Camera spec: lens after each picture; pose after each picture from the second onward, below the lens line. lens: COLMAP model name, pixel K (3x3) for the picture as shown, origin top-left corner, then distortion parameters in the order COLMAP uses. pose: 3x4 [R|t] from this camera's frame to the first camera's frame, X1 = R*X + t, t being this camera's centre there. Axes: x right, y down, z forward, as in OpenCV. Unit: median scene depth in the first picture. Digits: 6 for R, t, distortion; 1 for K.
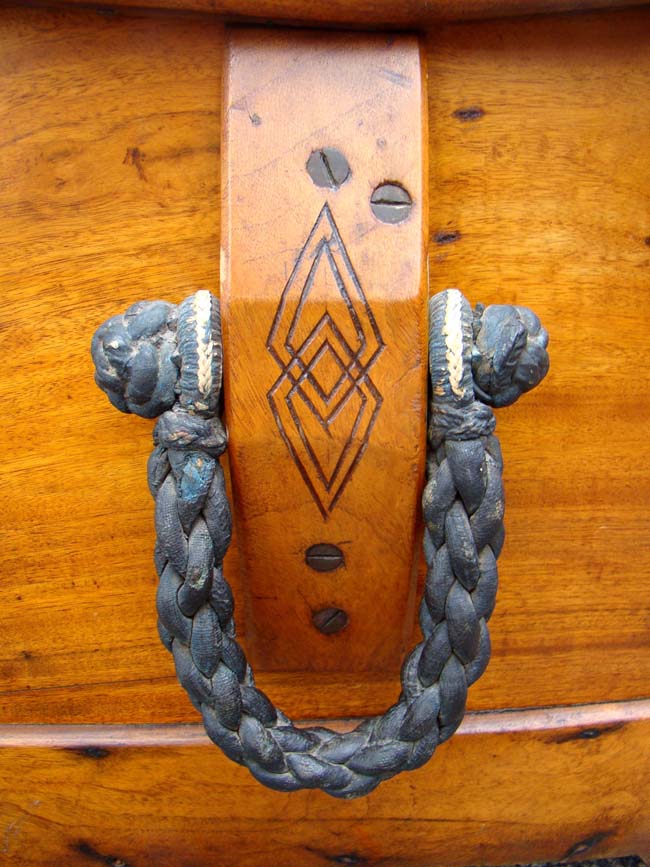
lens RADIAL K [[791.1, 0, 337.1], [0, 791.1, 434.8], [0, 0, 1]] dist [-0.194908, 0.138353]
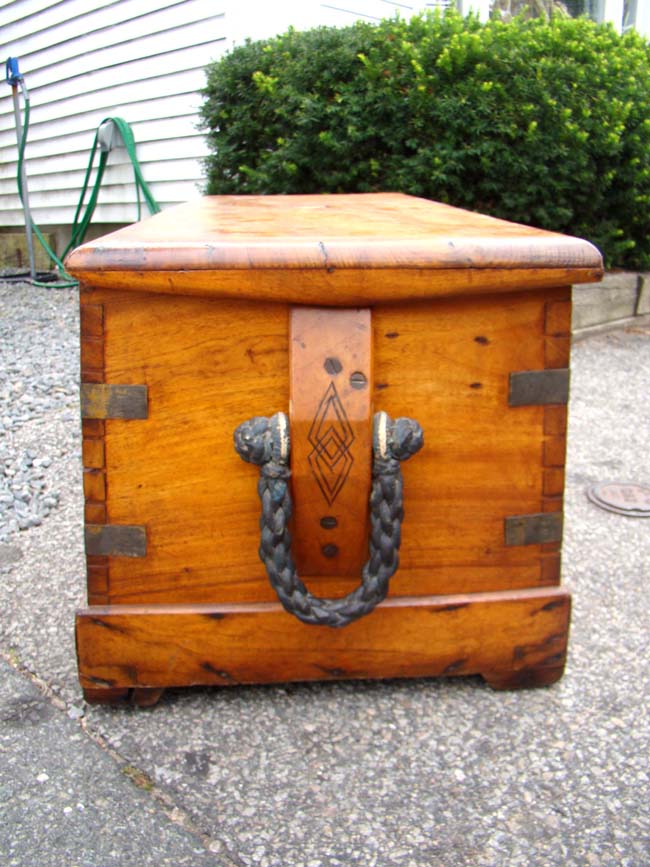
lens RADIAL K [[791.1, 0, 337.1], [0, 791.1, 434.8], [0, 0, 1]] dist [-0.194908, 0.138353]
pose [[0.999330, 0.004877, 0.036285, -0.084015], [-0.006053, 0.999458, 0.032363, -0.195888], [-0.036108, -0.032561, 0.998817, -1.447935]]
